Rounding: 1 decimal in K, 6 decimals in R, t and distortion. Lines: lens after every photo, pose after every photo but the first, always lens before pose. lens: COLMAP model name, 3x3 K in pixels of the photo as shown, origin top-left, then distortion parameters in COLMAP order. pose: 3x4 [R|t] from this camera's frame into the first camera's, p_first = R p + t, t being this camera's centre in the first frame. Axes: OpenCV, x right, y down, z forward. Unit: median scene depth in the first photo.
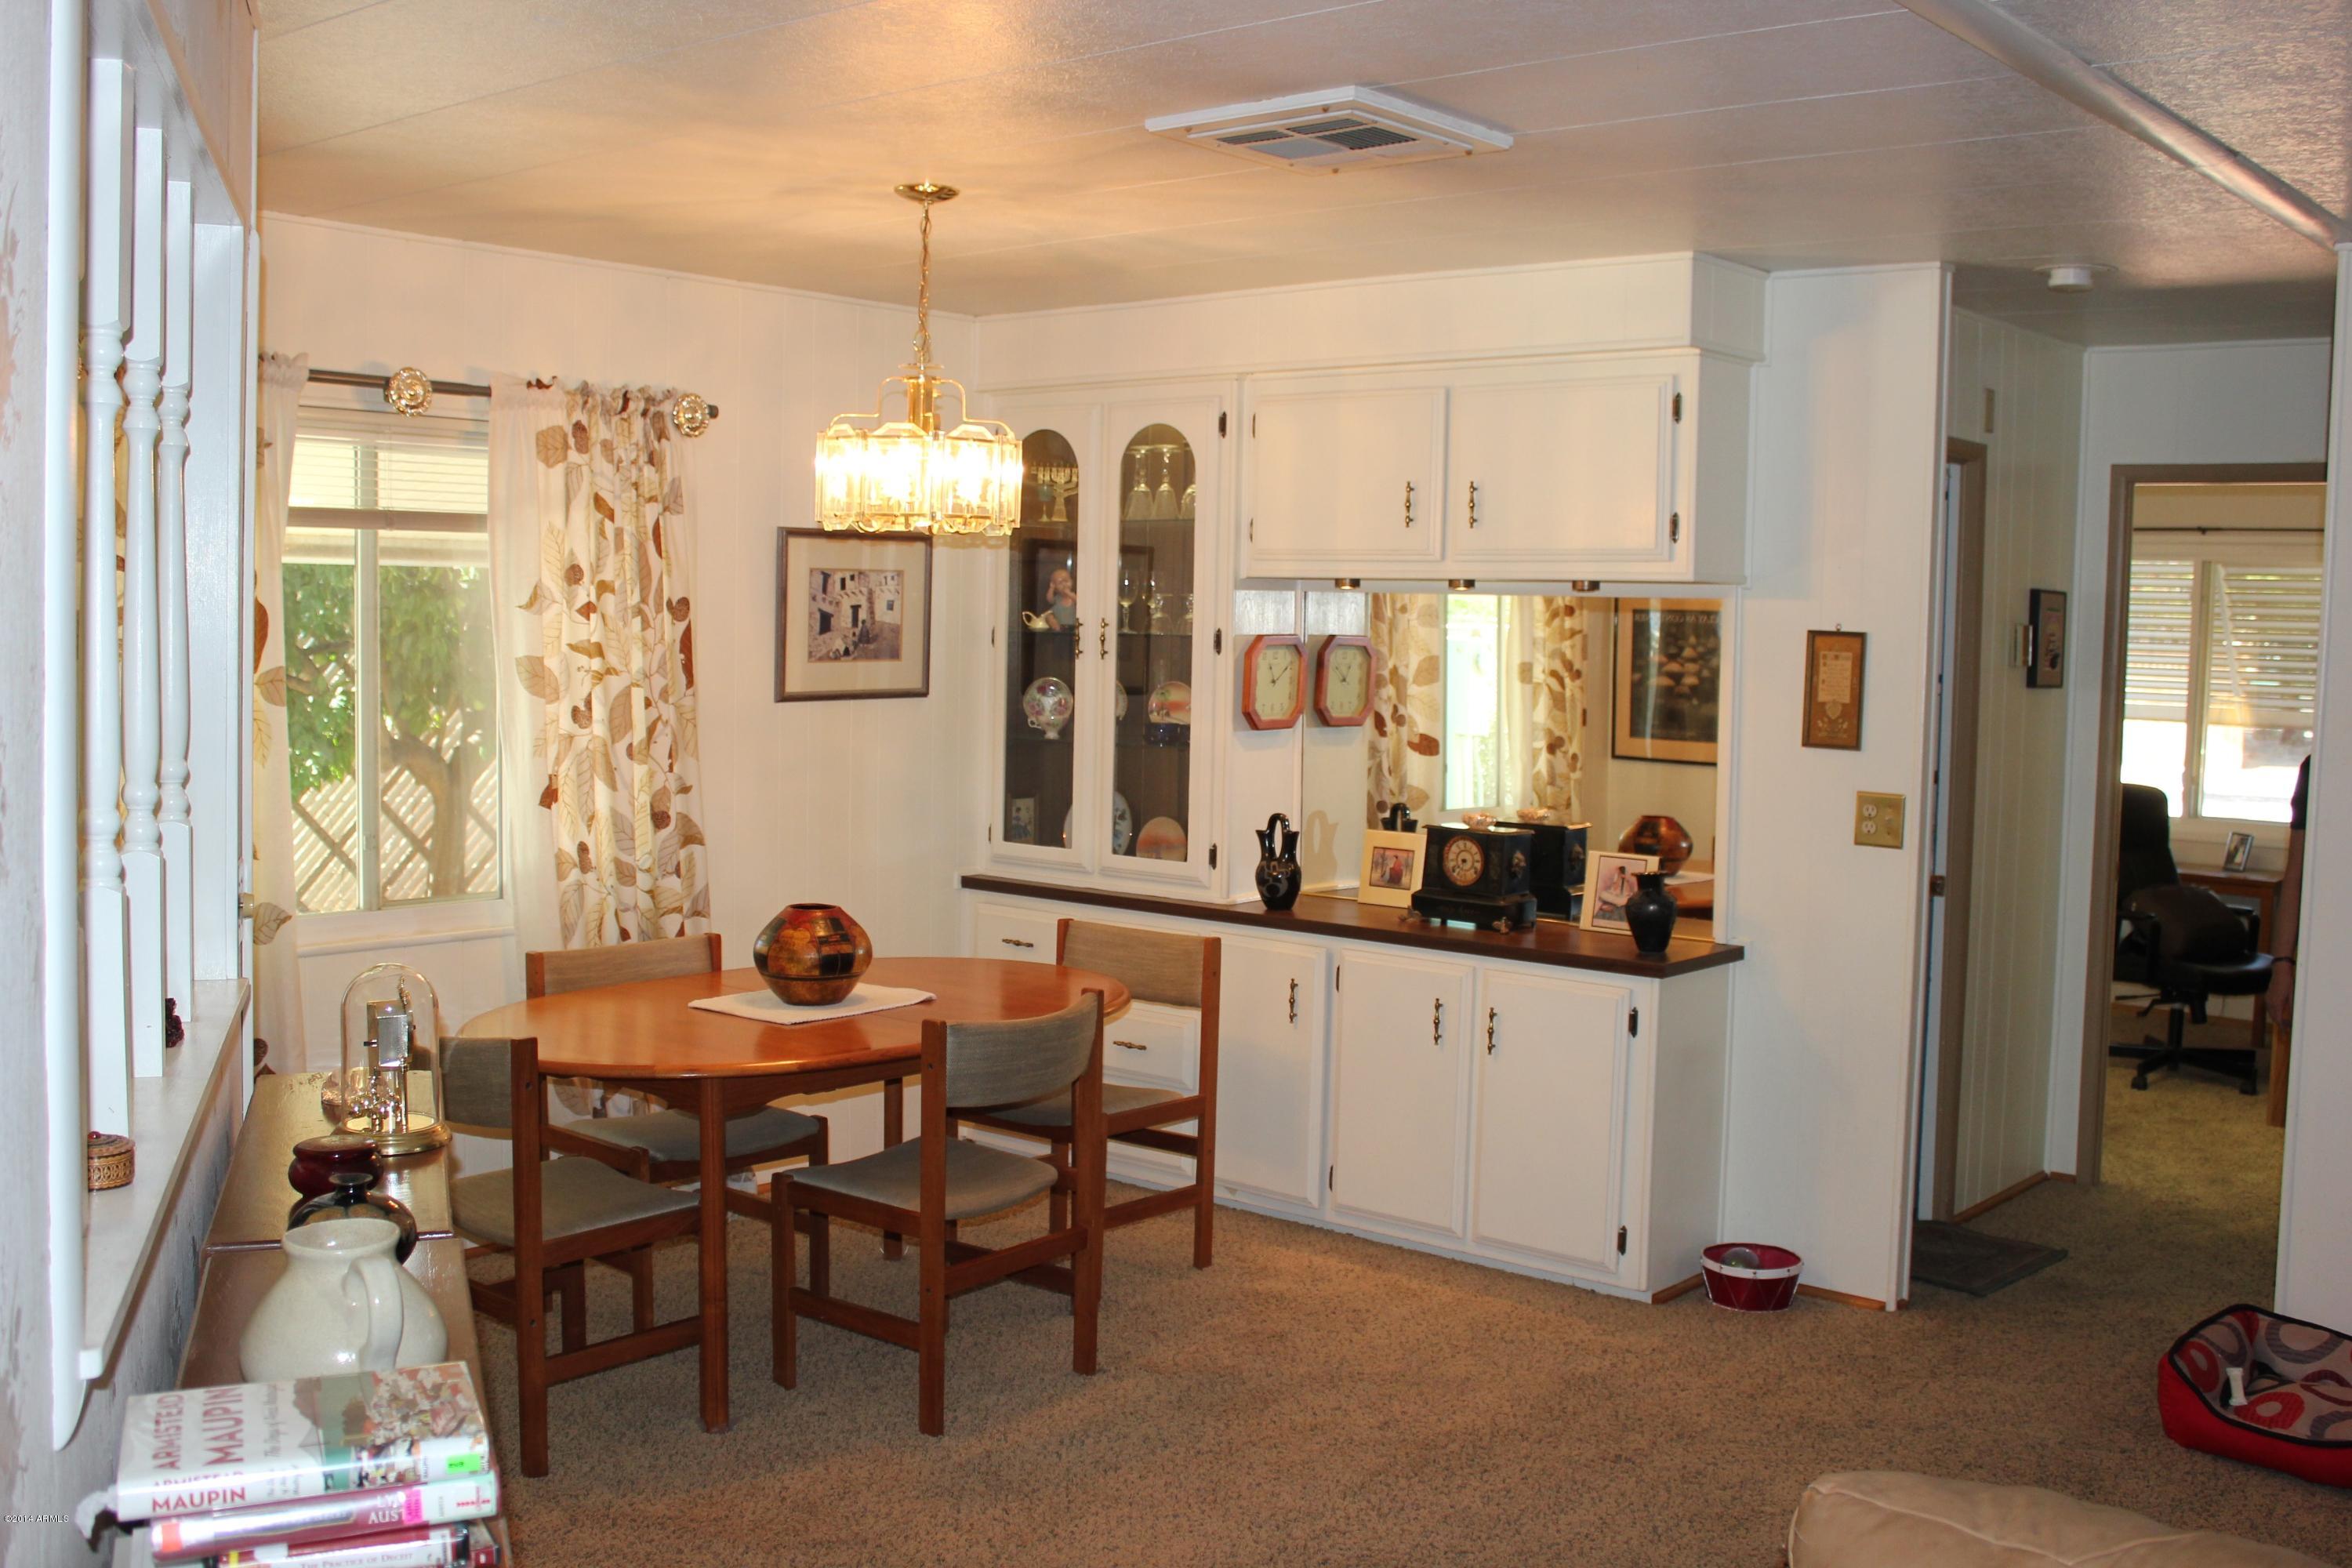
lens RADIAL K [[2224.1, 0, 1176.0], [0, 2224.1, 784.0], [0, 0, 1]] dist [-0.109986, 0.007298]
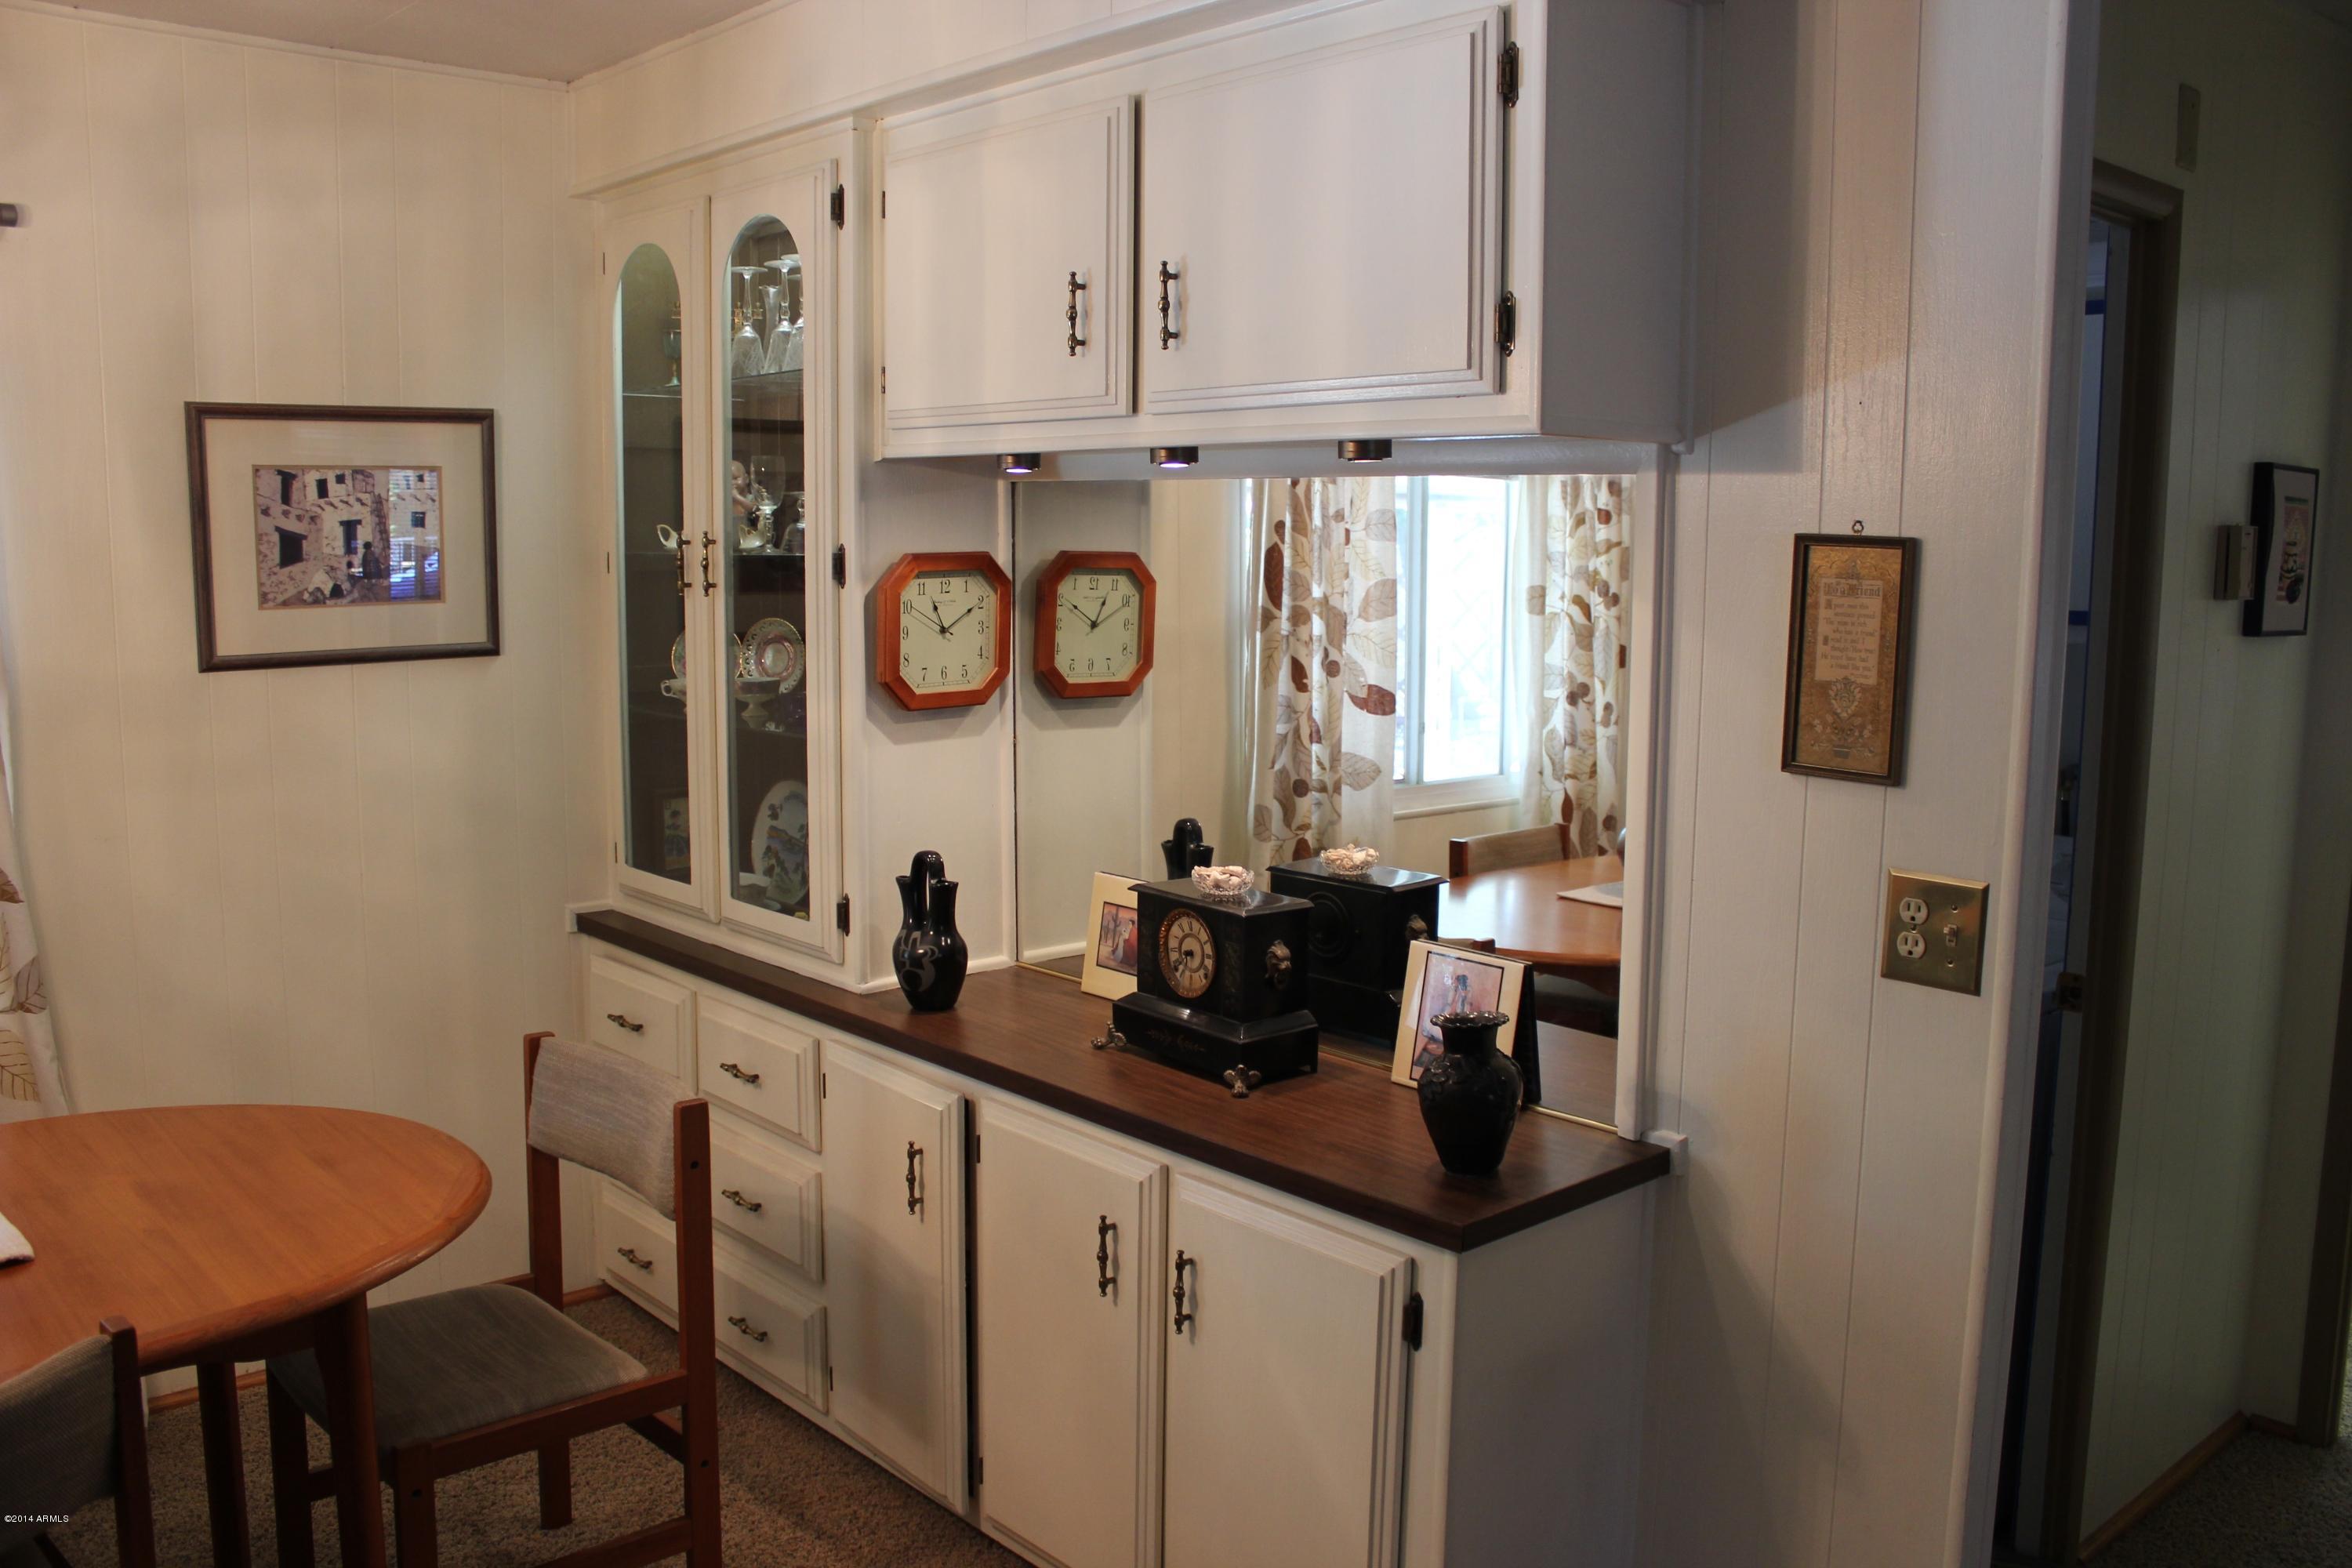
lens RADIAL K [[1923.8, 0, 1176.0], [0, 1923.8, 784.0], [0, 0, 1]] dist [-0.169396, 0.160536]
pose [[0.991232, 0.005477, -0.132019, 0.175086], [0.001487, 0.998615, 0.052593, -0.031196], [0.132125, -0.052328, 0.989851, 0.478549]]
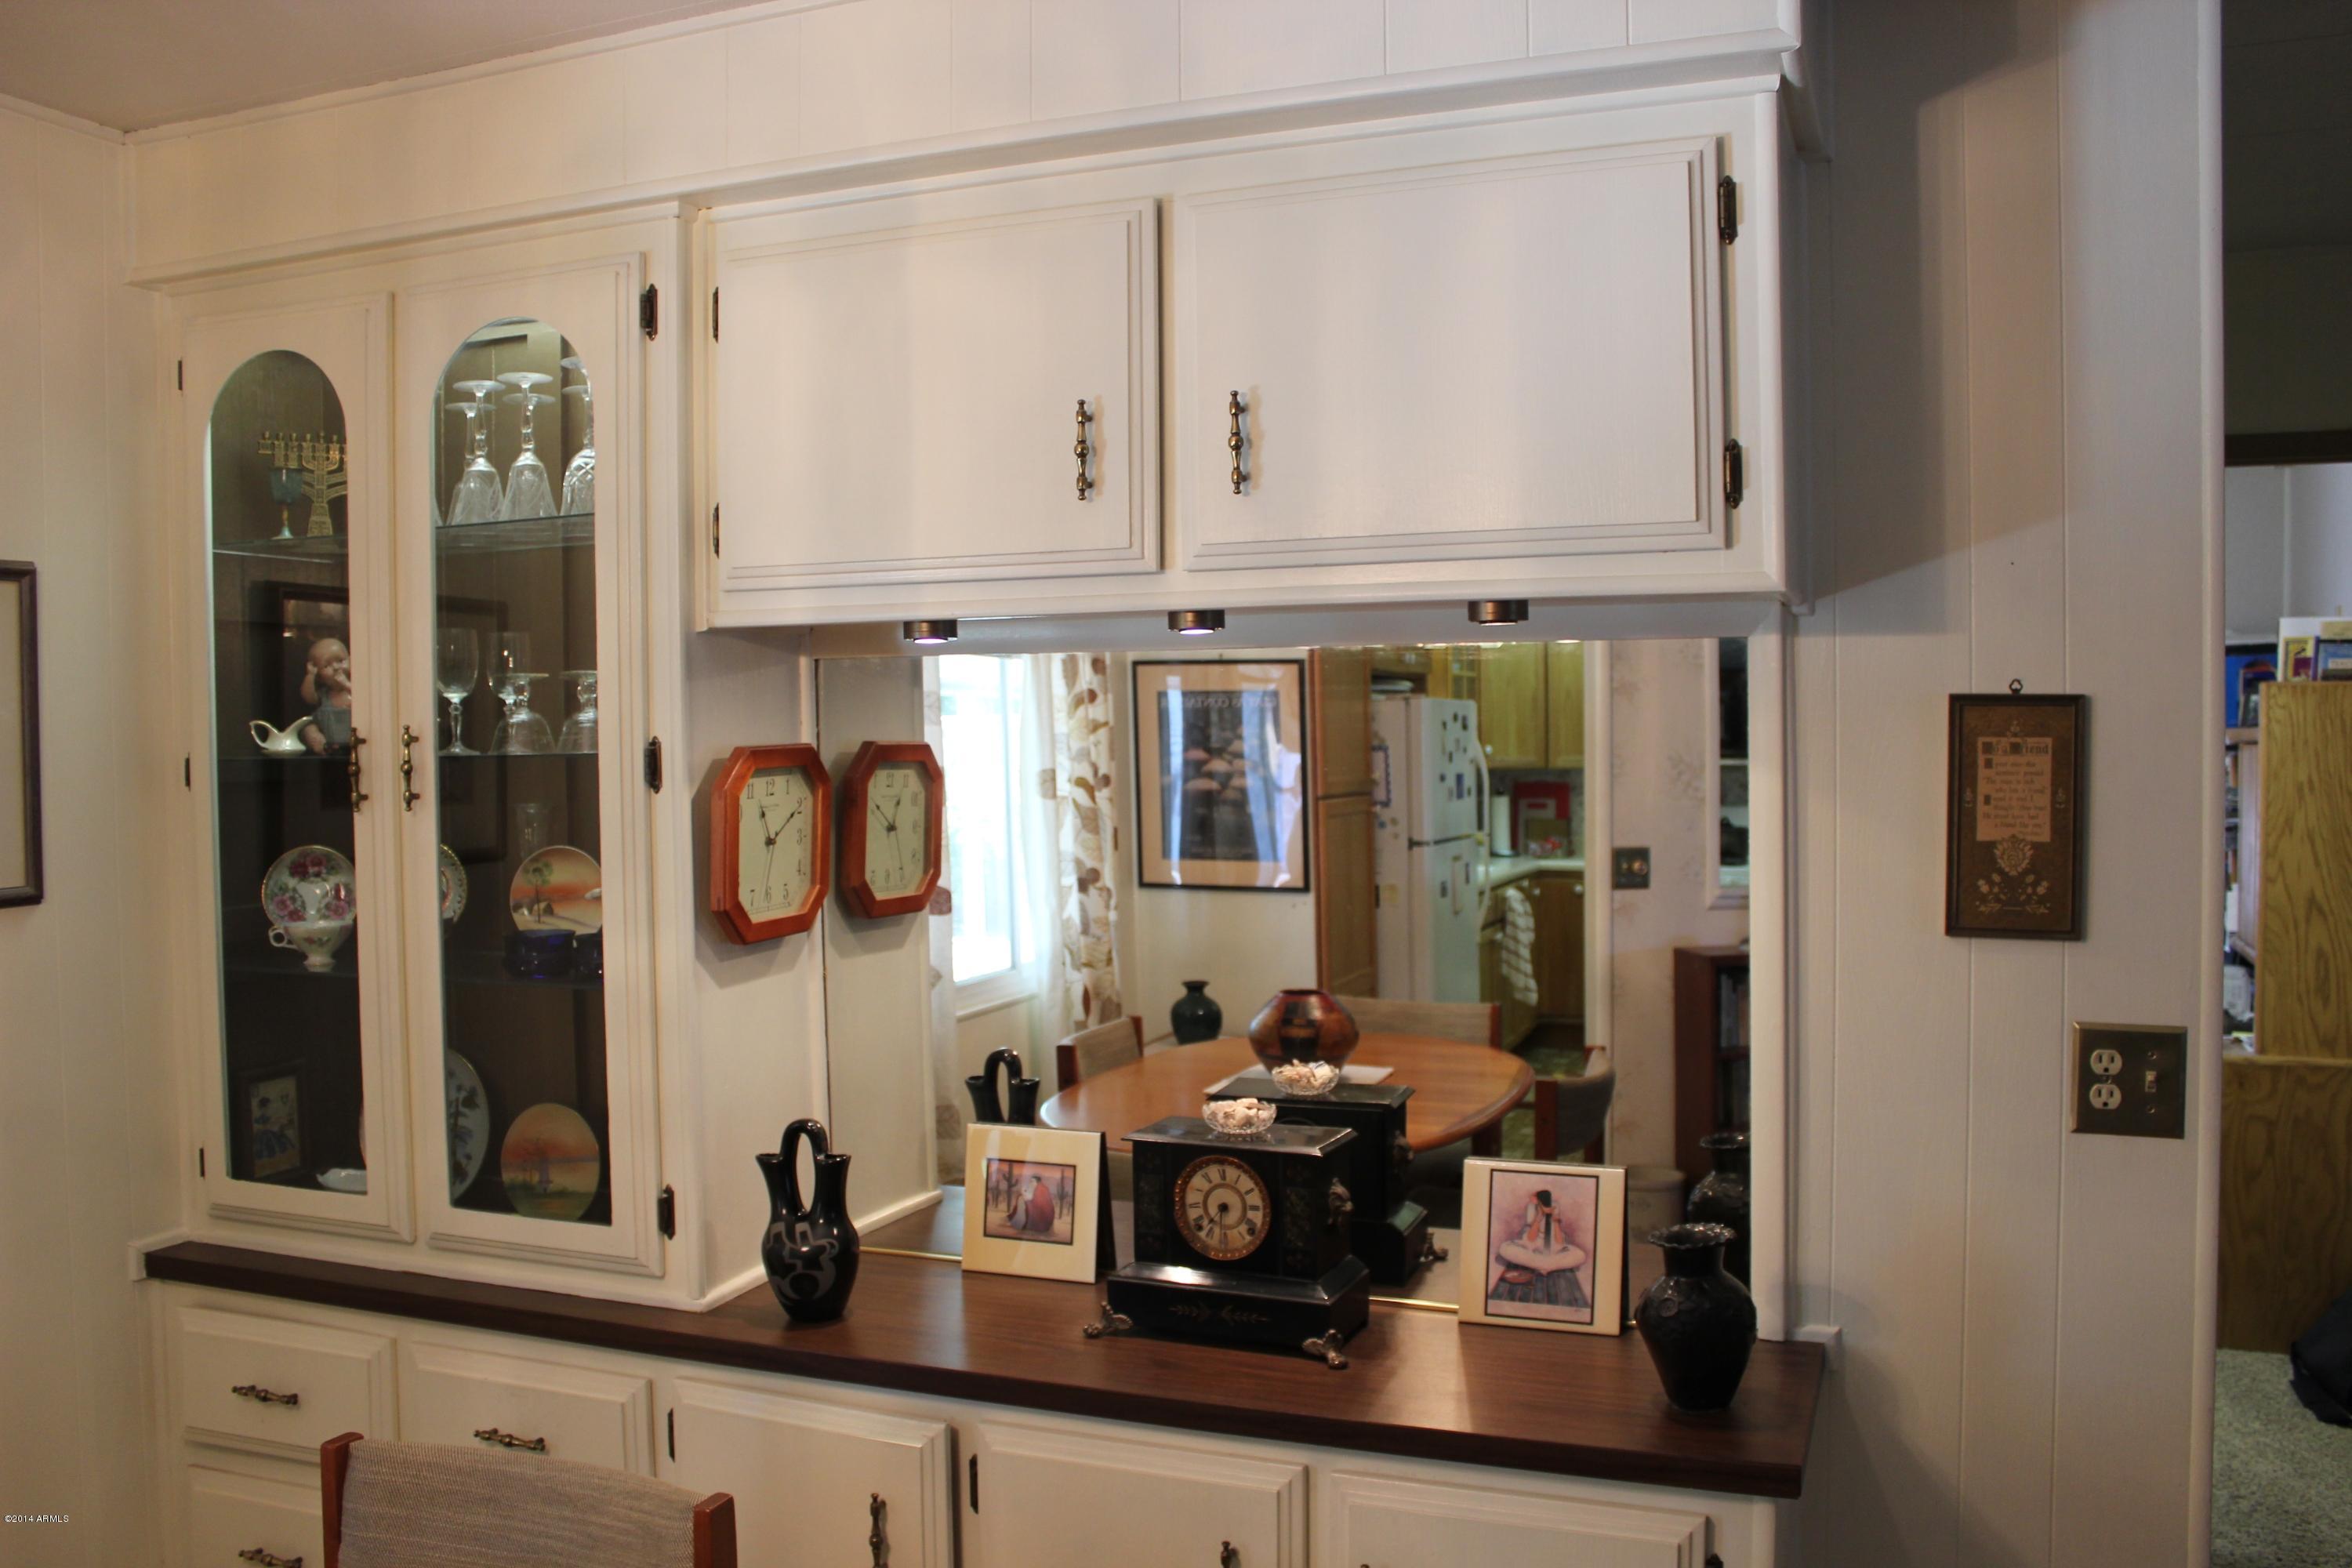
lens RADIAL K [[1923.8, 0, 1176.0], [0, 1923.8, 784.0], [0, 0, 1]] dist [-0.169396, 0.160536]
pose [[0.945794, -0.044207, 0.321746, -0.006309], [0.057431, 0.997845, -0.031720, -0.039843], [-0.319650, 0.048478, 0.946295, 0.564265]]
